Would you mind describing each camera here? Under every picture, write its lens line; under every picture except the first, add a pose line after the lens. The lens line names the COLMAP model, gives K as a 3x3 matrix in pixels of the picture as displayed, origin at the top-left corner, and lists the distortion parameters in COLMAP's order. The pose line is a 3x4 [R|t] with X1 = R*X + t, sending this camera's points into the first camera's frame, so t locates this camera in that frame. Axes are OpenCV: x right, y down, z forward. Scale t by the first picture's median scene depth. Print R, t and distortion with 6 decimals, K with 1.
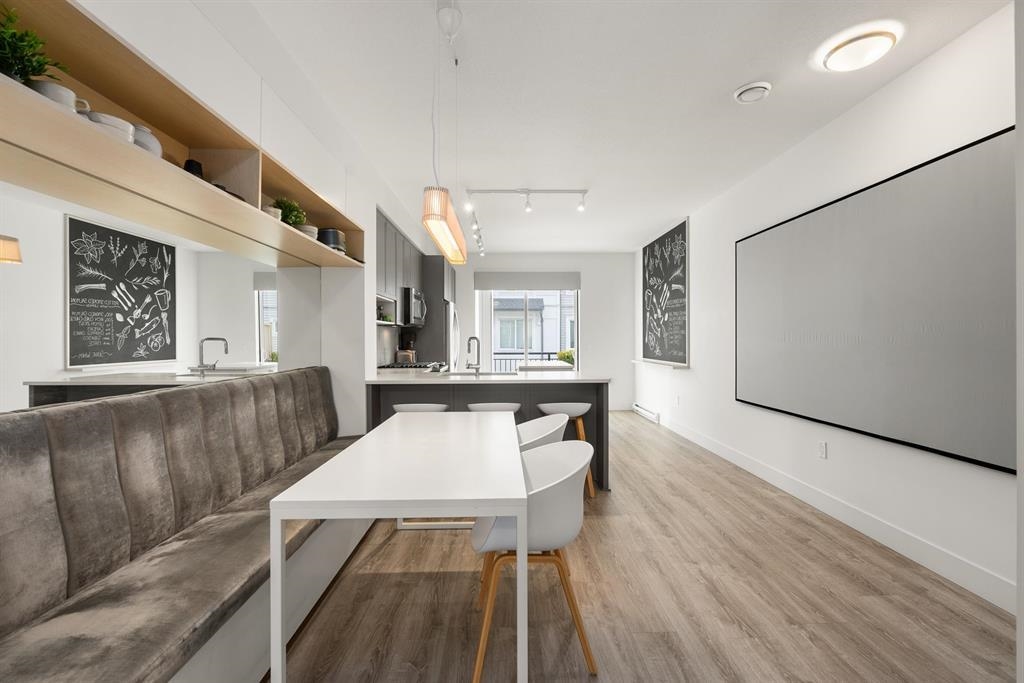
lens RADIAL K [[461.0, 0, 514.9], [0, 461.0, 340.3], [0, 0, 1]] dist [-0.010718, 0.003683]
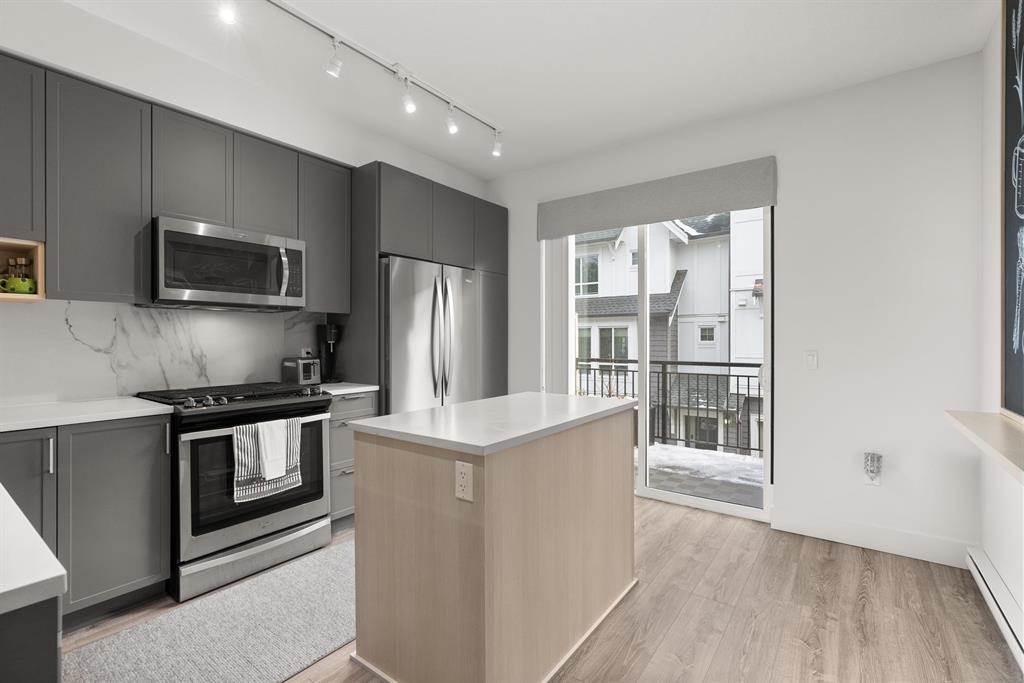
lens RADIAL K [[461.0, 0, 513.8], [0, 461.0, 343.8], [0, 0, 1]] dist [-0.010718, 0.003683]
pose [[0.791221, 0.009454, -0.611457, 0.433220], [-0.003431, 0.999933, 0.011021, -0.000626], [0.611521, -0.006622, 0.791201, 1.231348]]
